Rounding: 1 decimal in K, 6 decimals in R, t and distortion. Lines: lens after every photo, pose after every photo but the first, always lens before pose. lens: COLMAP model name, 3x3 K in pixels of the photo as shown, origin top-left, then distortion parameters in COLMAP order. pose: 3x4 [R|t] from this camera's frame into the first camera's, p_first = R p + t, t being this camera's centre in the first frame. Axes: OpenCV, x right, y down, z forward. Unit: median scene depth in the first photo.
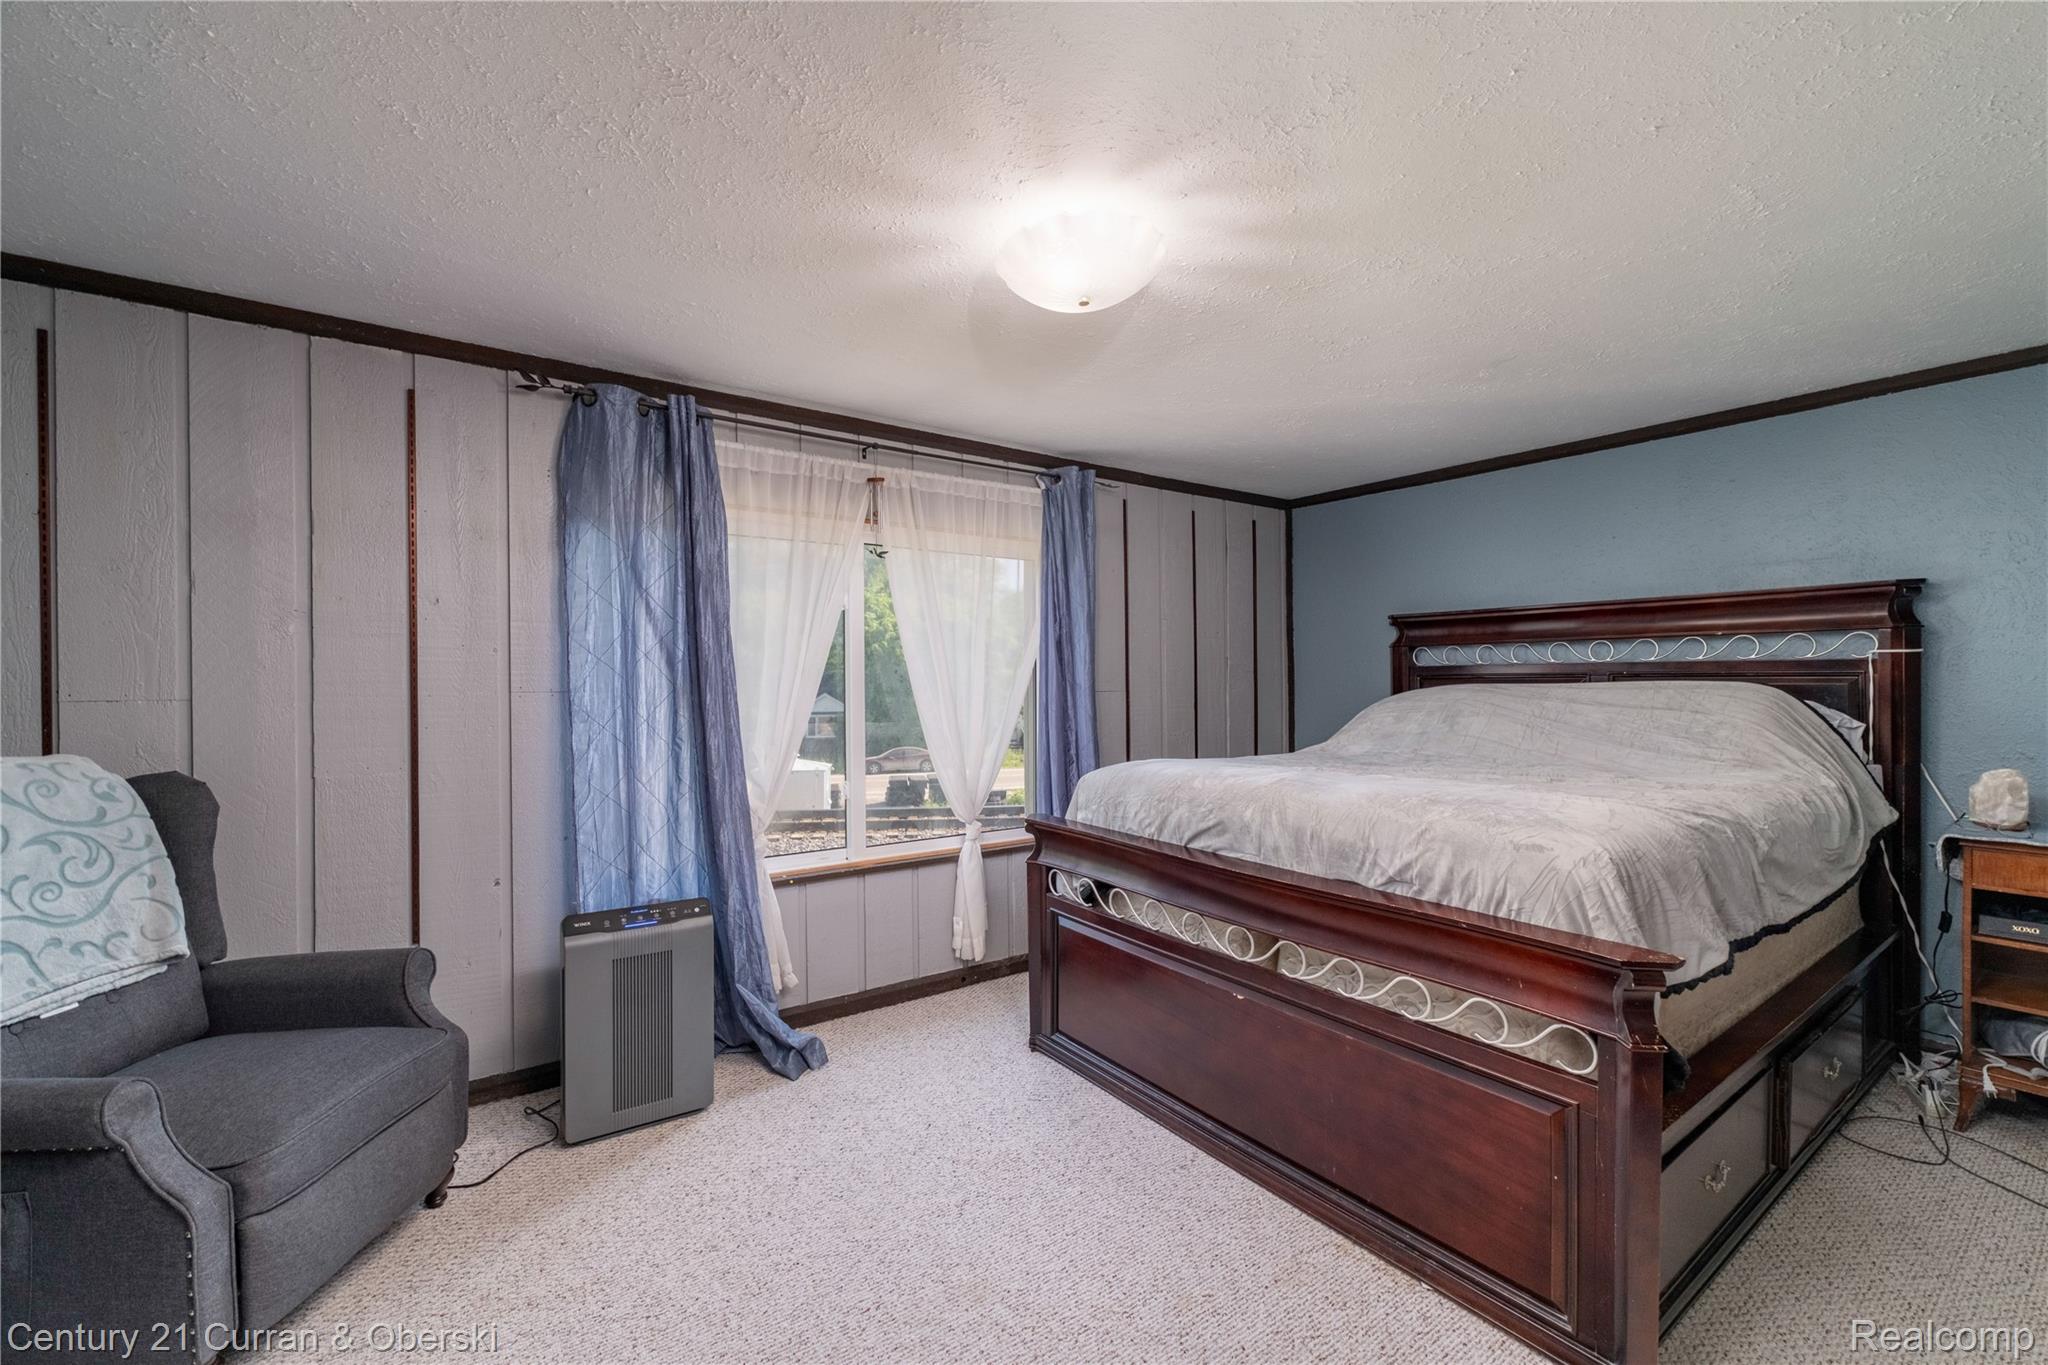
lens RADIAL K [[848.6, 0, 1023.7], [0, 848.6, 677.4], [0, 0, 1]] dist [-0.002264, 0.000082]
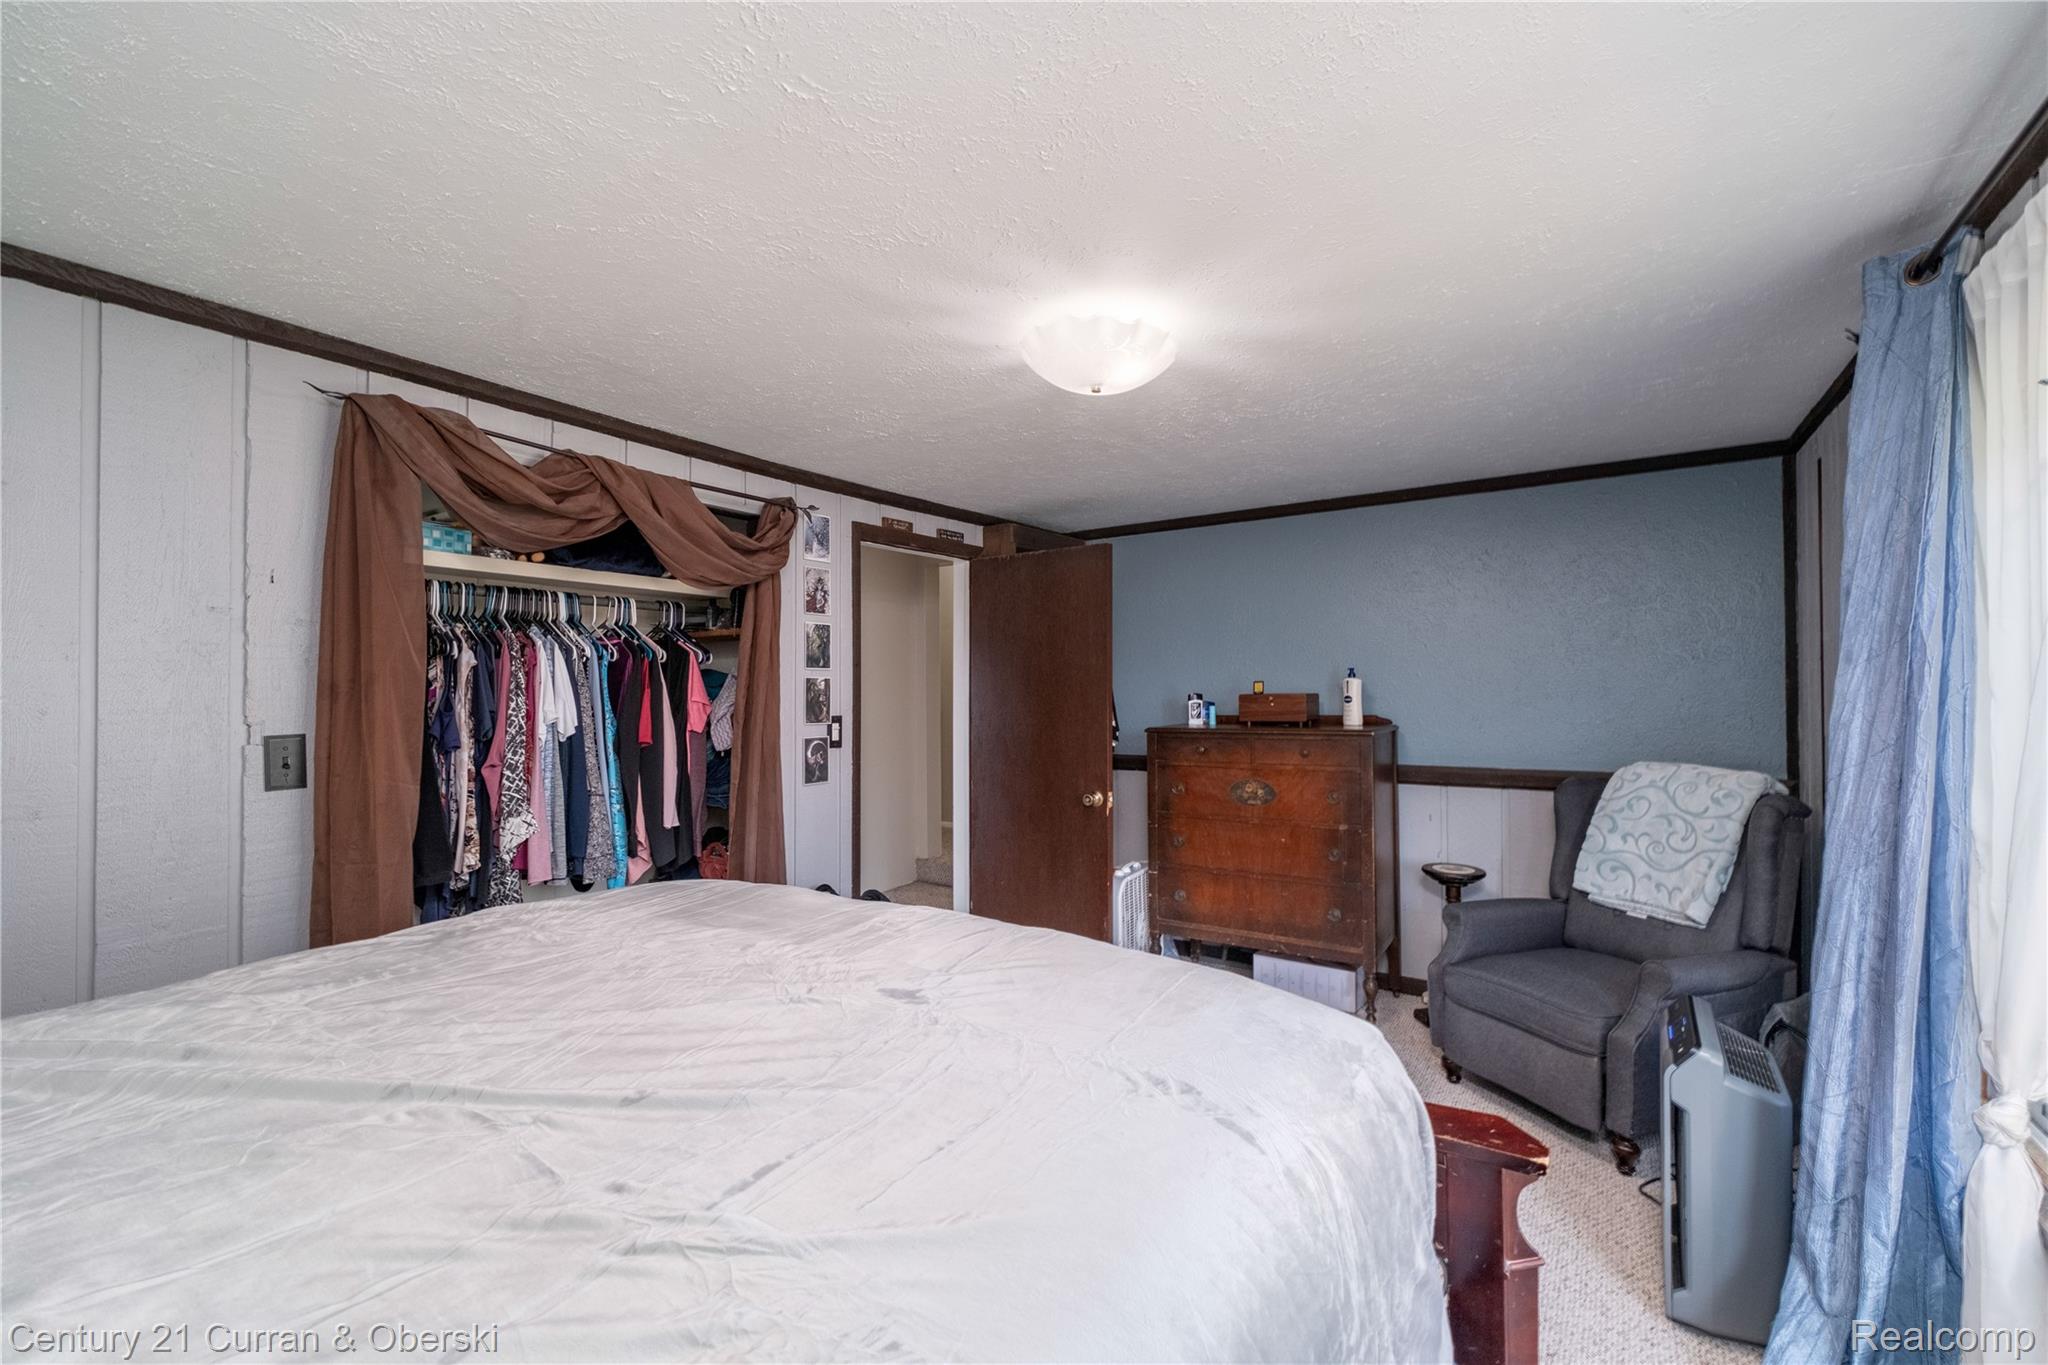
lens RADIAL K [[848.6, 0, 1026.4], [0, 848.6, 684.7], [0, 0, 1]] dist [-0.002264, 0.000082]
pose [[-0.940894, 0.000853, -0.338701, 0.542808], [-0.000365, 0.999994, 0.003533, -0.066068], [0.338702, 0.003448, -0.940887, 2.093482]]
